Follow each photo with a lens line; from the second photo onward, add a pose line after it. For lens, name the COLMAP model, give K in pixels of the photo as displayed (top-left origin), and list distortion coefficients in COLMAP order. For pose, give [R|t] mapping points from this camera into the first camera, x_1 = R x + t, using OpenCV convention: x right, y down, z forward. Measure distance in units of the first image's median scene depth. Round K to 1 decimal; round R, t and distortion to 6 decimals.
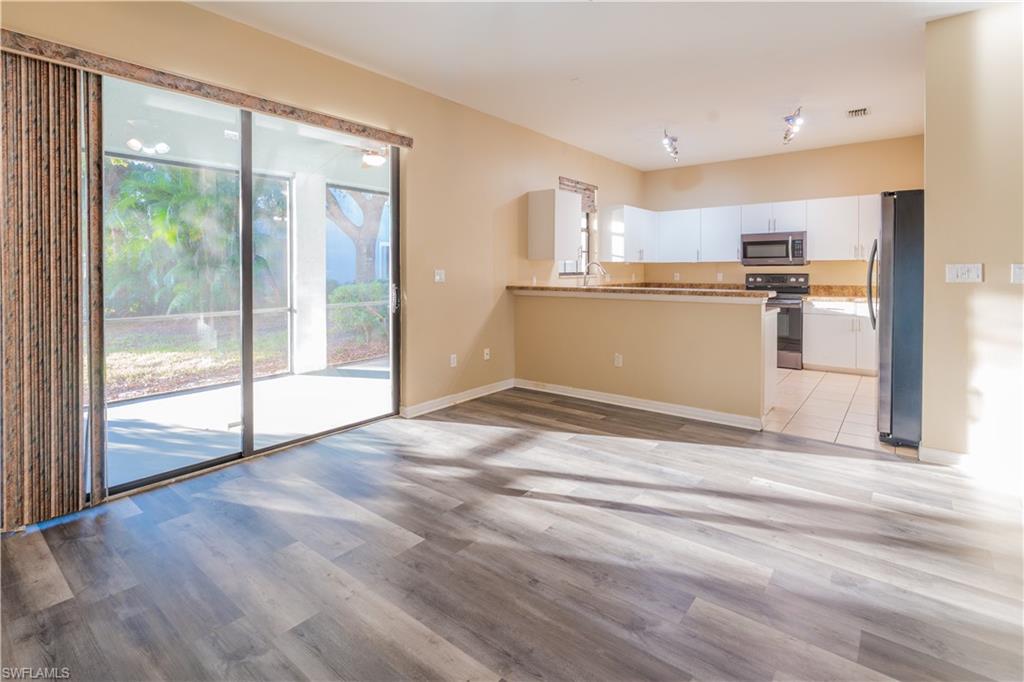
lens RADIAL K [[470.6, 0, 511.7], [0, 470.6, 280.6], [0, 0, 1]] dist [0.000582, 0.001036]
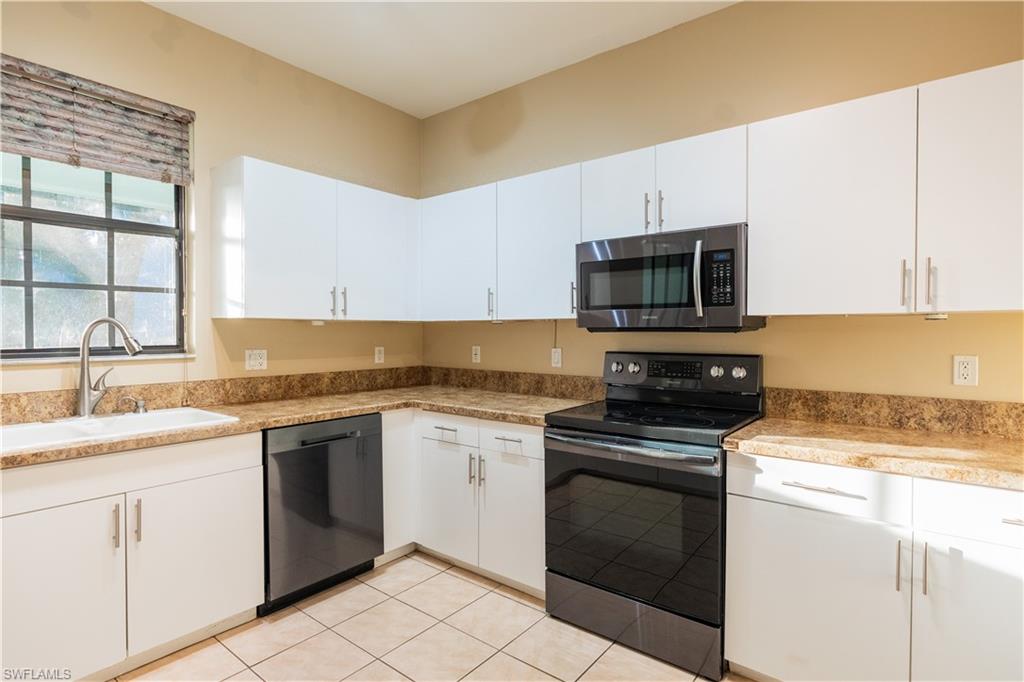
lens RADIAL K [[516.2, 0, 513.8], [0, 516.2, 336.8], [0, 0, 1]] dist [-0.002405, -0.000099]
pose [[0.999698, 0.002166, 0.024471, 0.440394], [-0.001880, 0.999930, -0.011720, -0.022609], [-0.024495, 0.011670, 0.999632, 0.627590]]
